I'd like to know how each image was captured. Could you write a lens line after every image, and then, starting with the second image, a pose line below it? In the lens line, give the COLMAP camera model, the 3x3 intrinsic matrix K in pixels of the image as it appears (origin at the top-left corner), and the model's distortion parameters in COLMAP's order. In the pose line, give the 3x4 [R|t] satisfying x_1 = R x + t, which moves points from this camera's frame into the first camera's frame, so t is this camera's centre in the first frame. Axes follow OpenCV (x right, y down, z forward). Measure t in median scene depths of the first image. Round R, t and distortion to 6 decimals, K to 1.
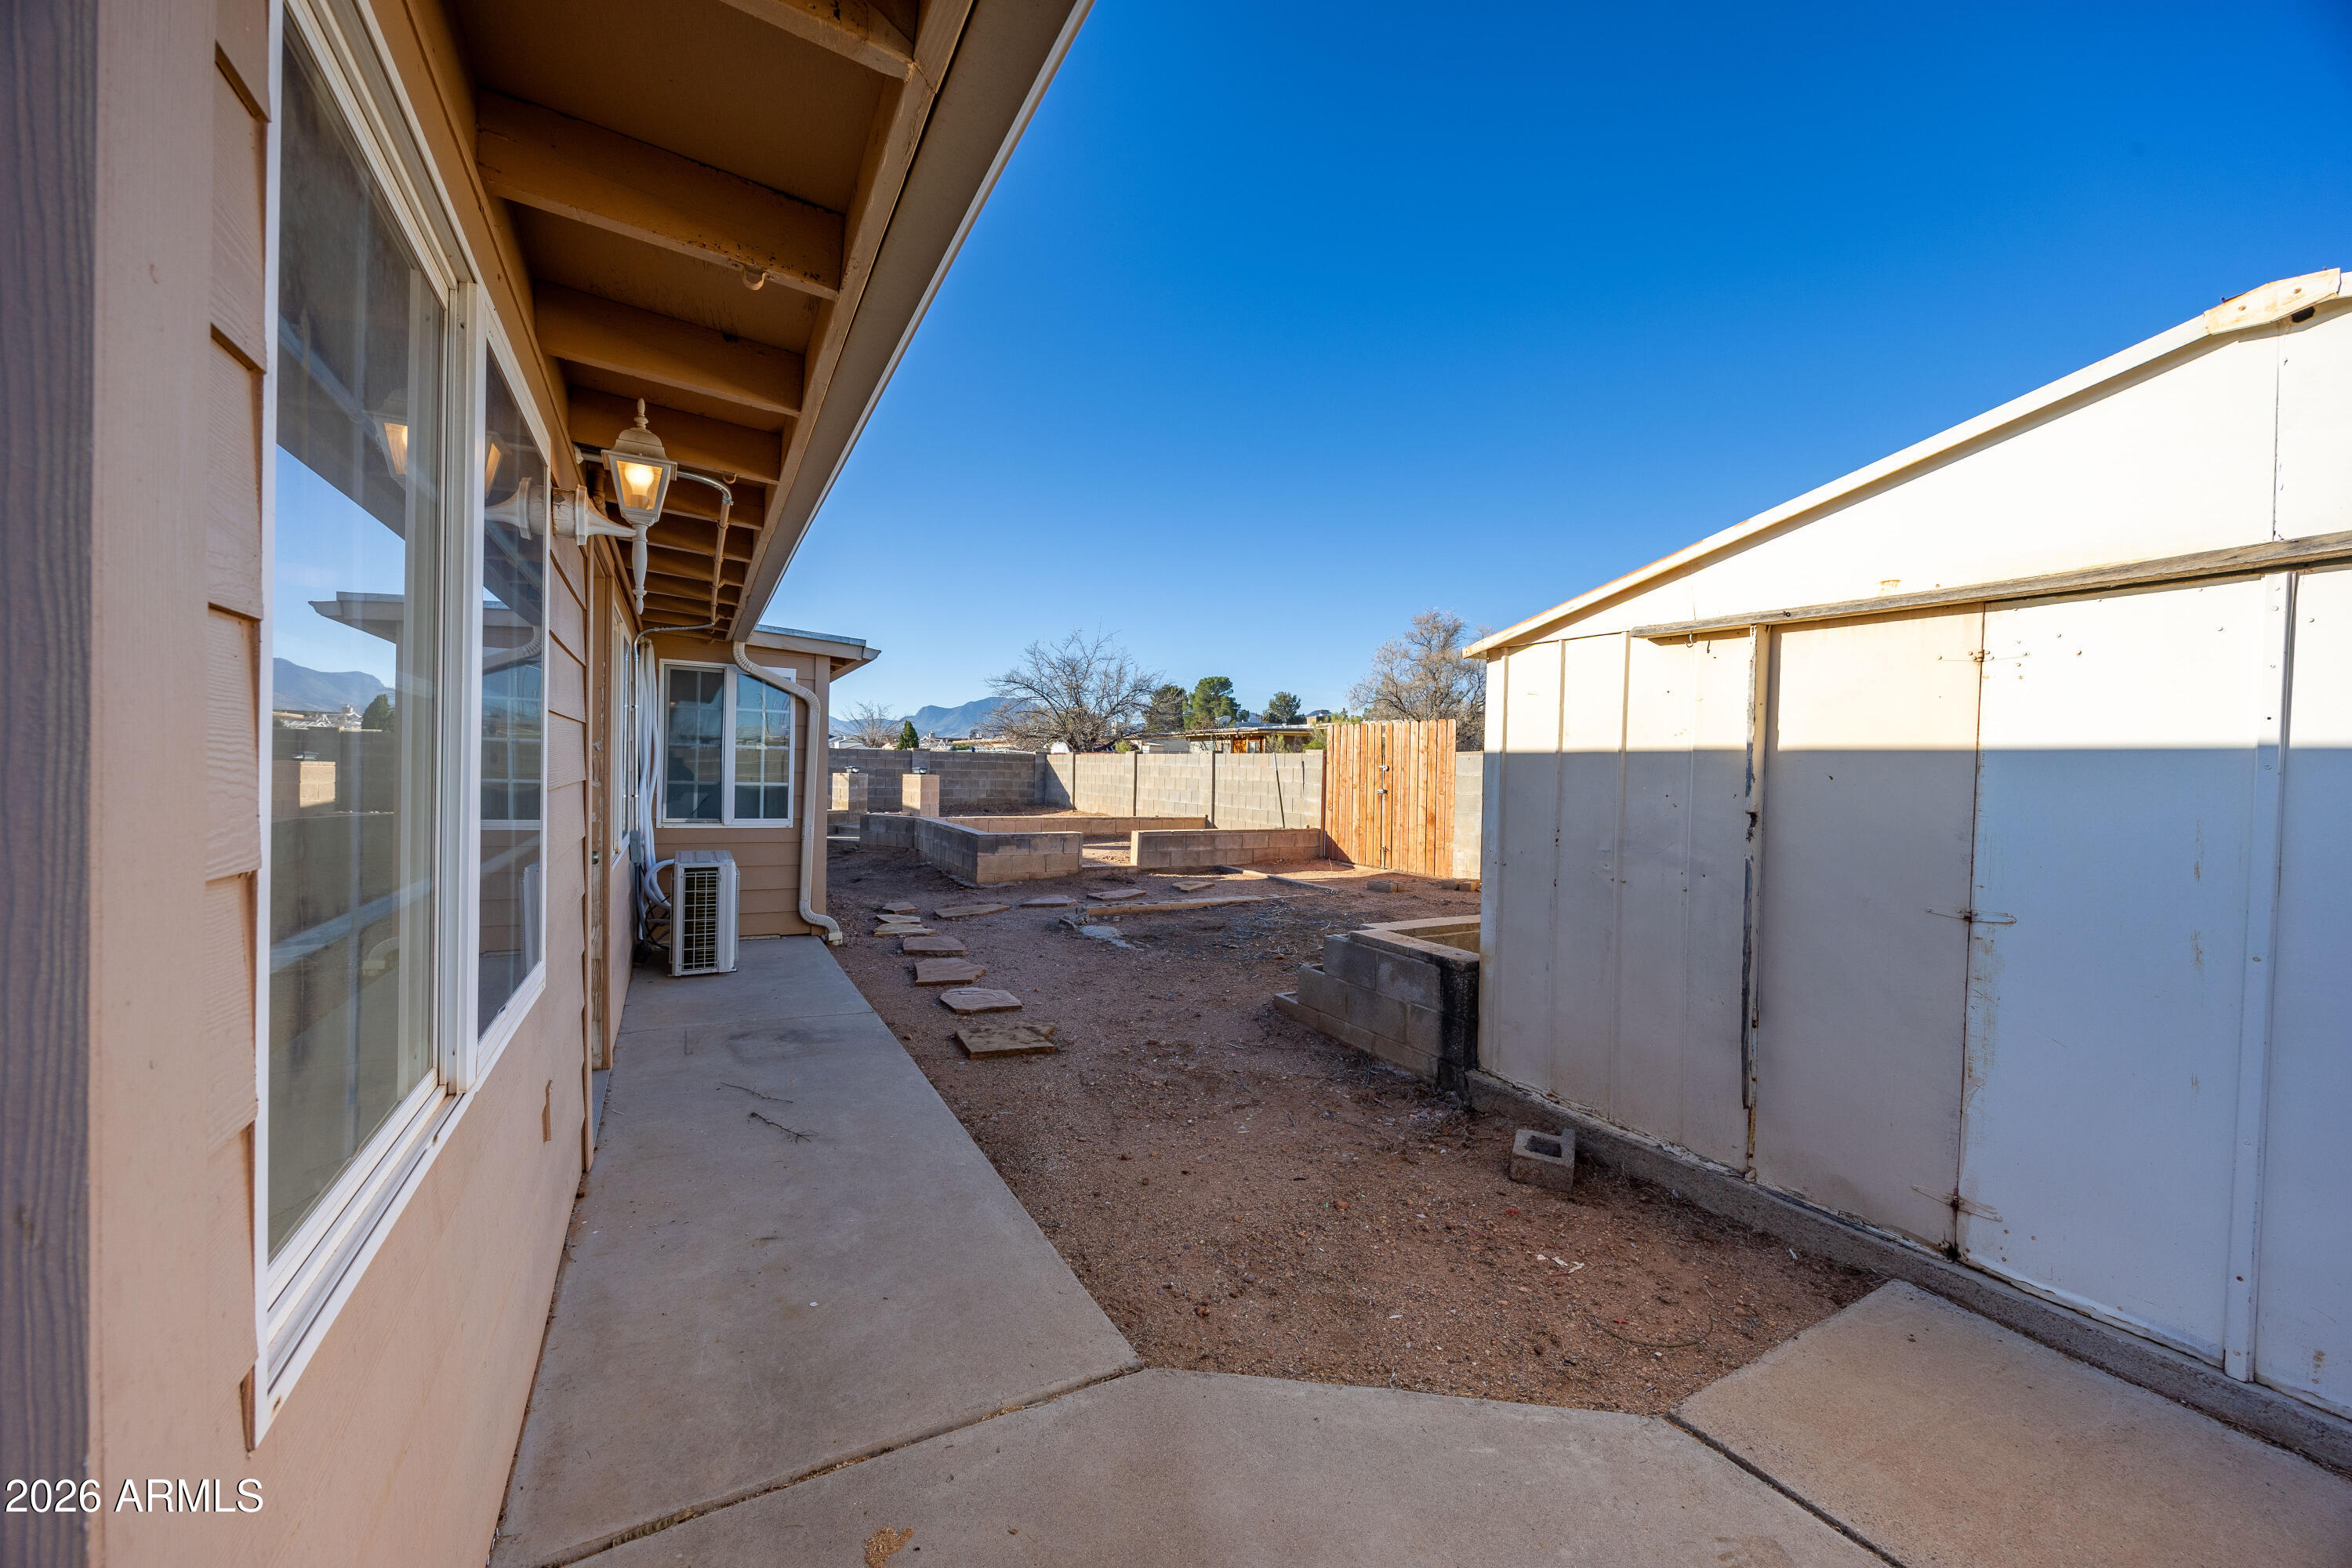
lens RADIAL K [[891.8, 0, 1177.3], [0, 891.8, 797.6], [0, 0, 1]] dist [-0.003029, -0.000108]
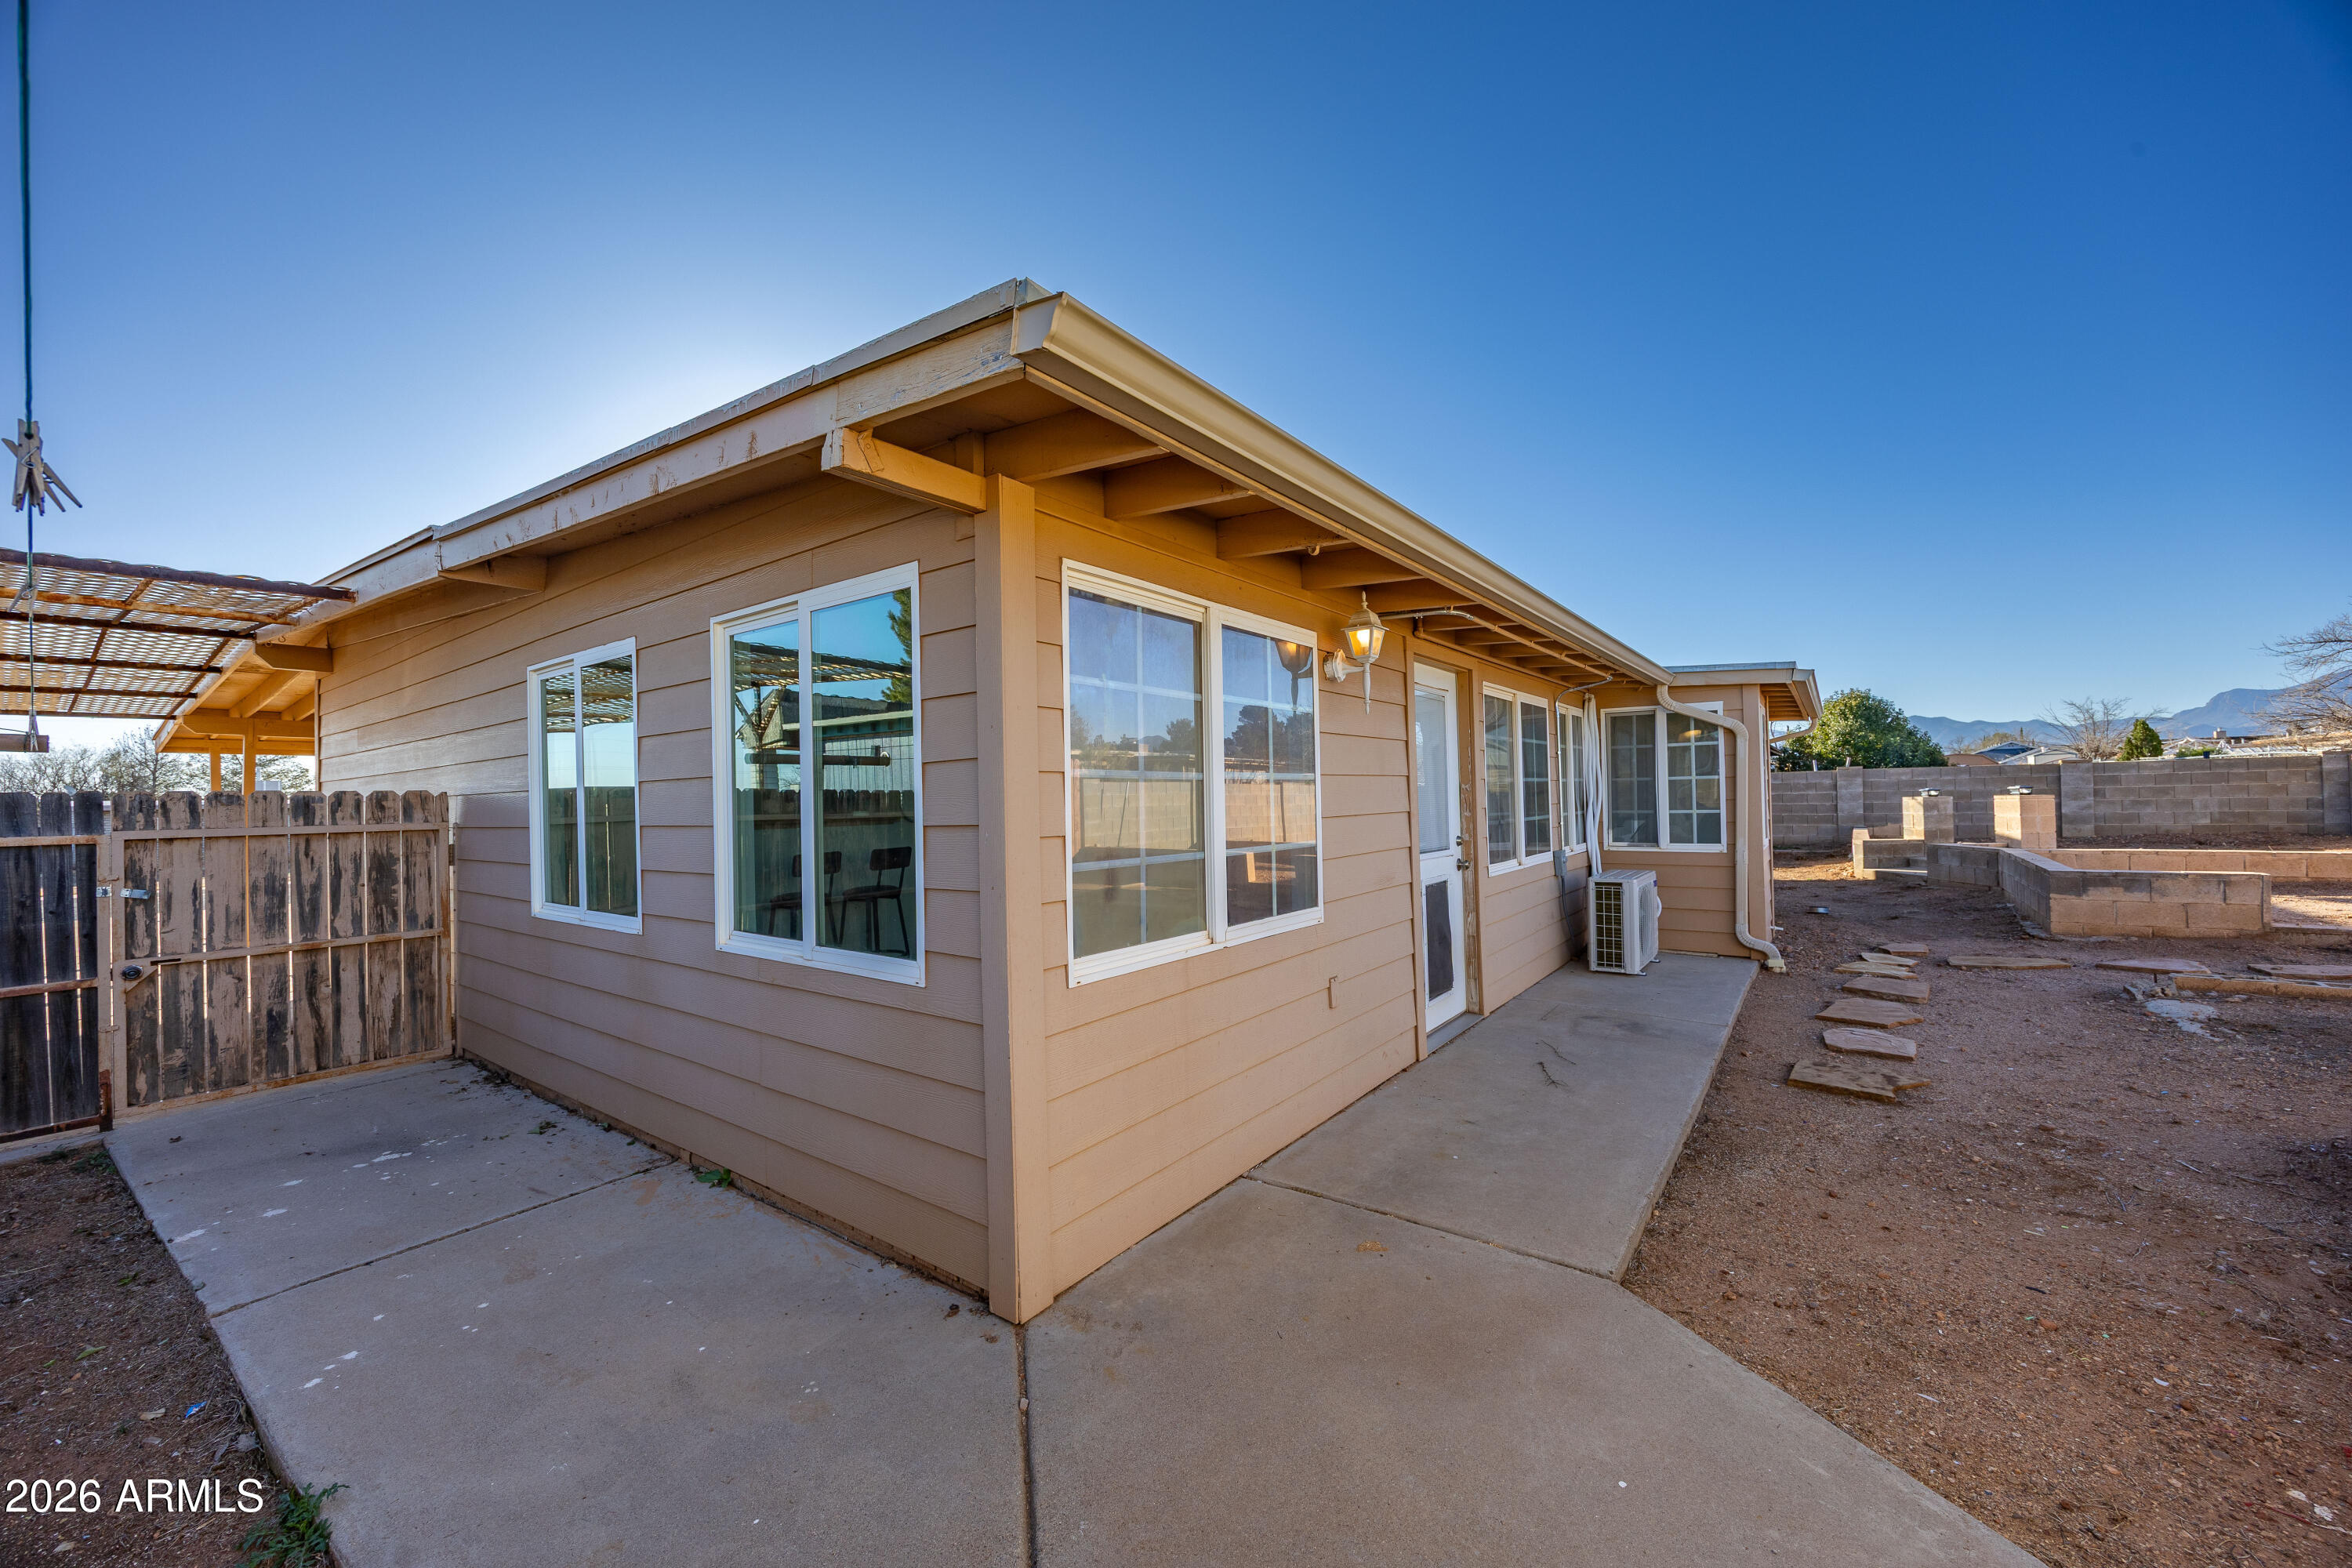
lens RADIAL K [[891.8, 0, 1177.9], [0, 891.8, 785.6], [0, 0, 1]] dist [-0.003029, -0.000108]
pose [[0.410114, -0.049215, -0.910705, 0.325780], [0.004861, 0.998647, -0.051779, 0.007711], [0.912021, 0.016809, 0.409798, -0.021615]]
